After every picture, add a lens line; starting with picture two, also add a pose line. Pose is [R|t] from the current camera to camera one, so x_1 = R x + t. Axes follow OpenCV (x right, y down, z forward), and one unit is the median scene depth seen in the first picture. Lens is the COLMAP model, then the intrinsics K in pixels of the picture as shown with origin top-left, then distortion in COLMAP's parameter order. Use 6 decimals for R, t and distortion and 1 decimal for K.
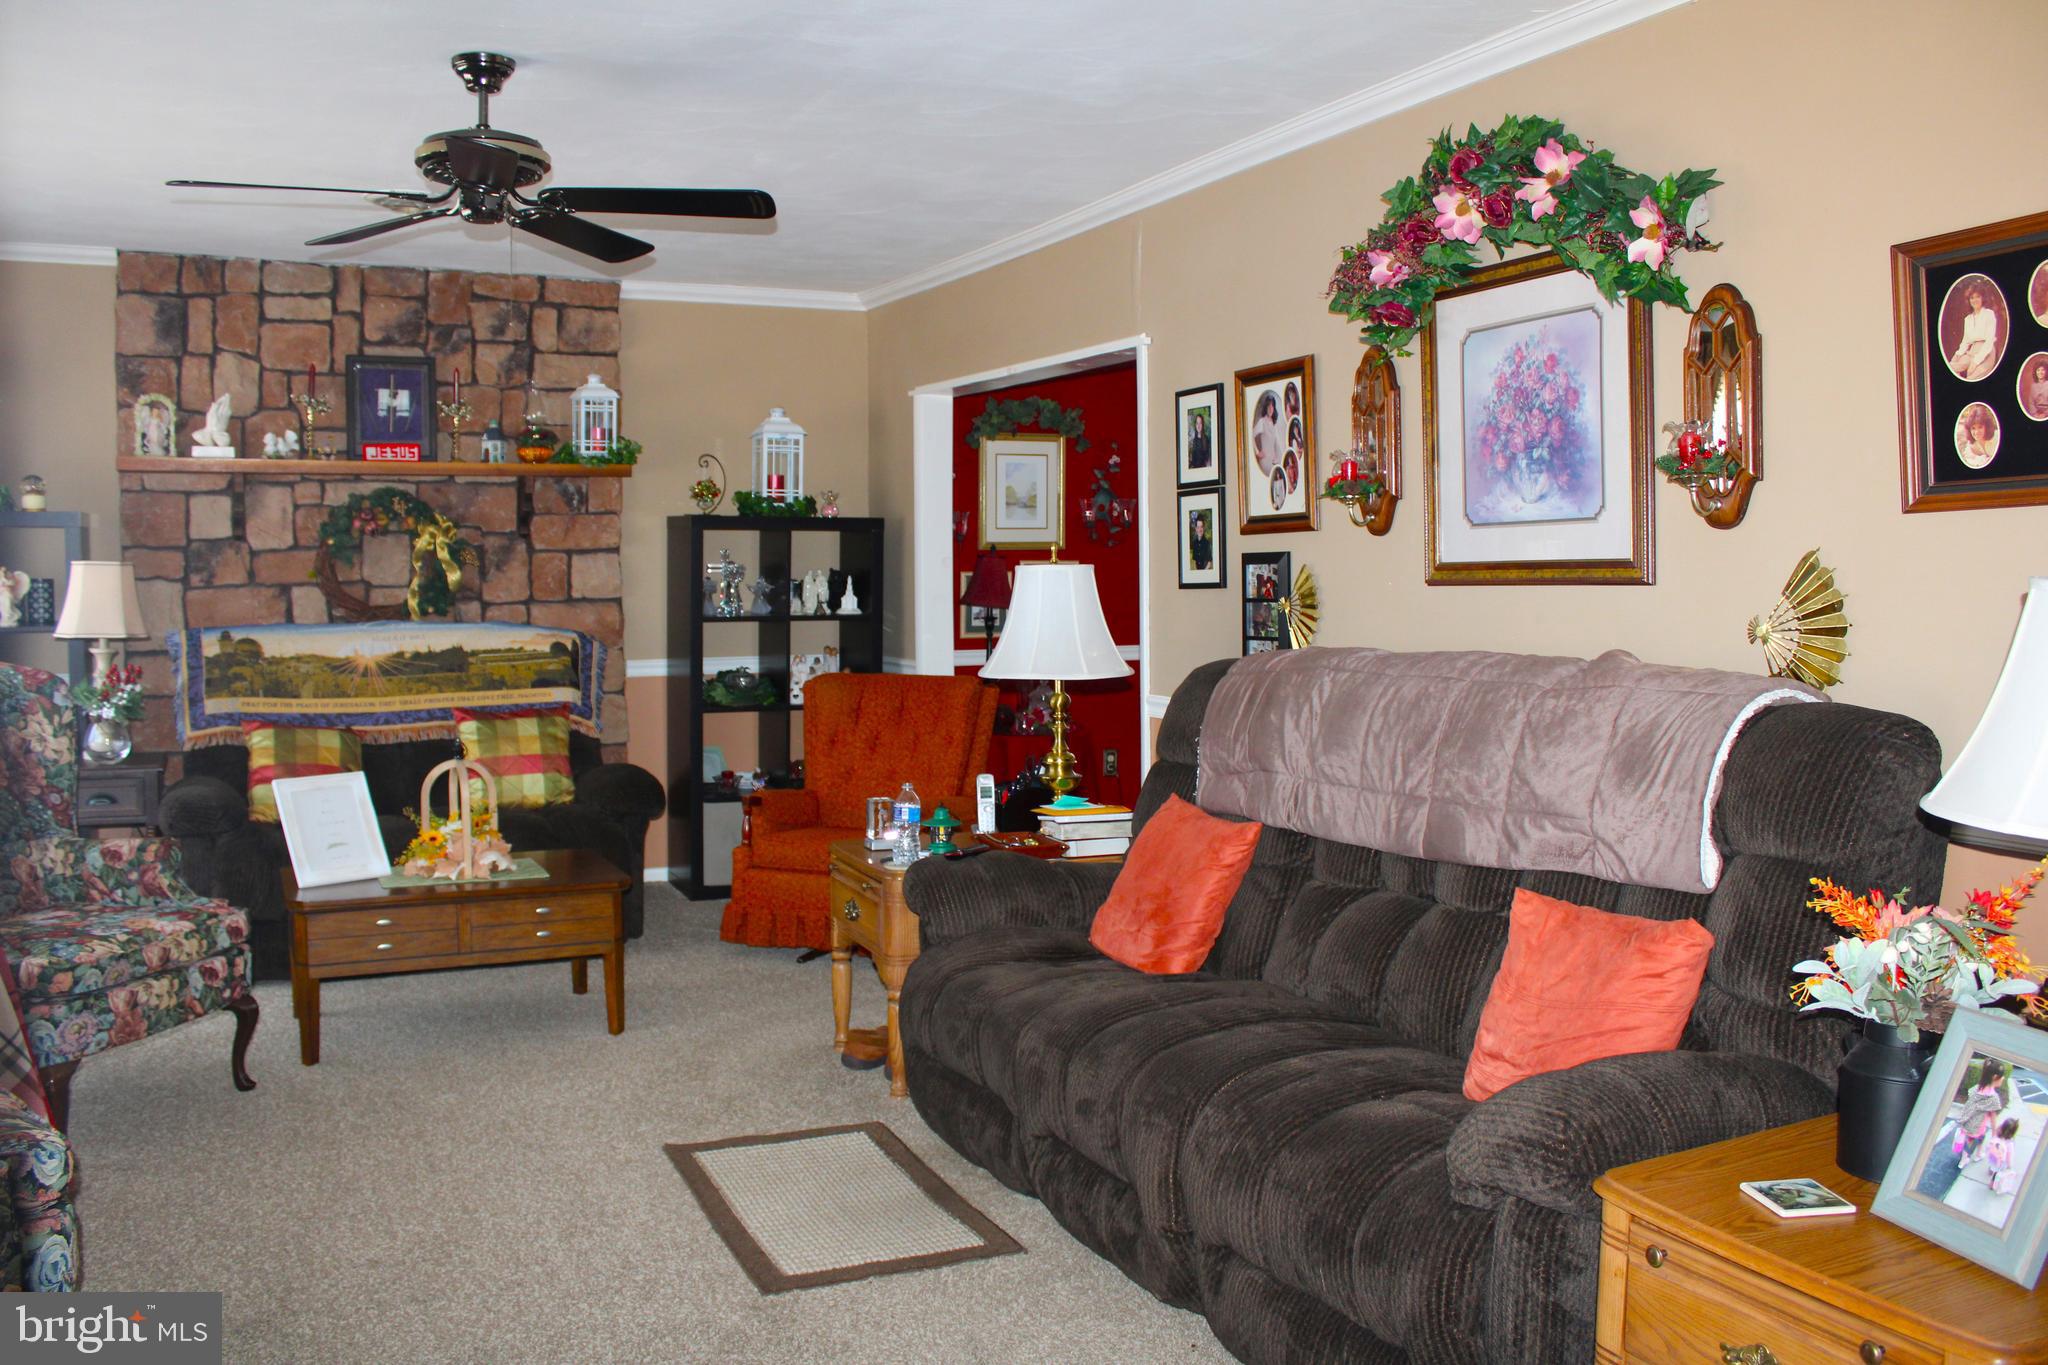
lens RADIAL K [[2011.7, 0, 1024.0], [0, 2011.7, 682.5], [0, 0, 1]] dist [-0.223720, 0.281130]
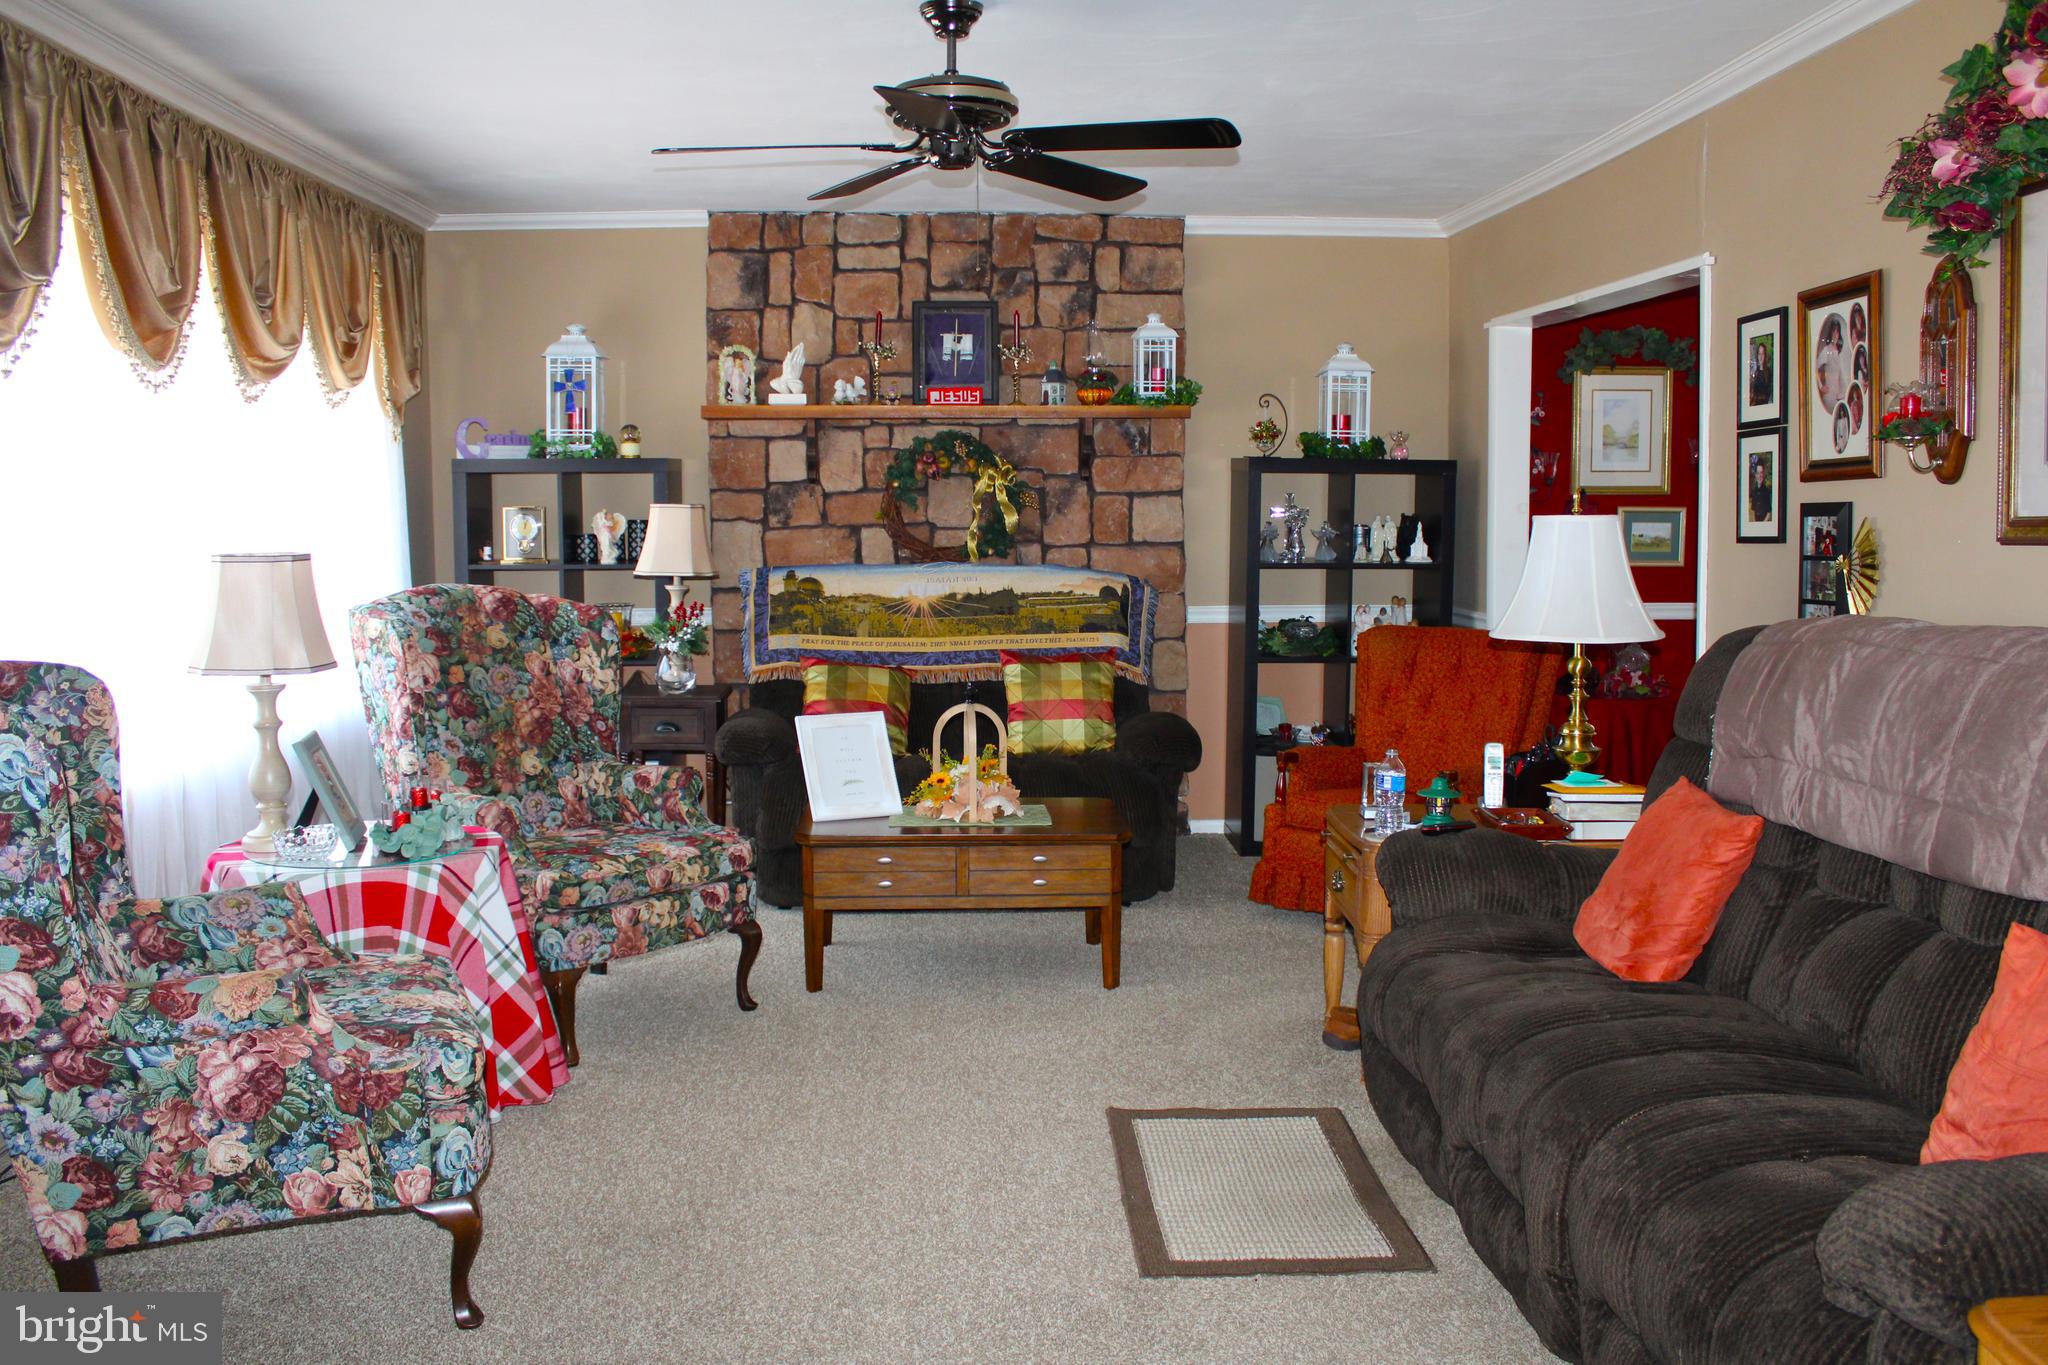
lens RADIAL K [[2011.7, 0, 1024.0], [0, 2011.7, 682.5], [0, 0, 1]] dist [-0.223720, 0.281130]
pose [[0.898506, 0.038995, -0.437226, 0.180270], [-0.022832, 0.998850, 0.042165, -0.014978], [0.438367, -0.027902, 0.898363, 0.091135]]
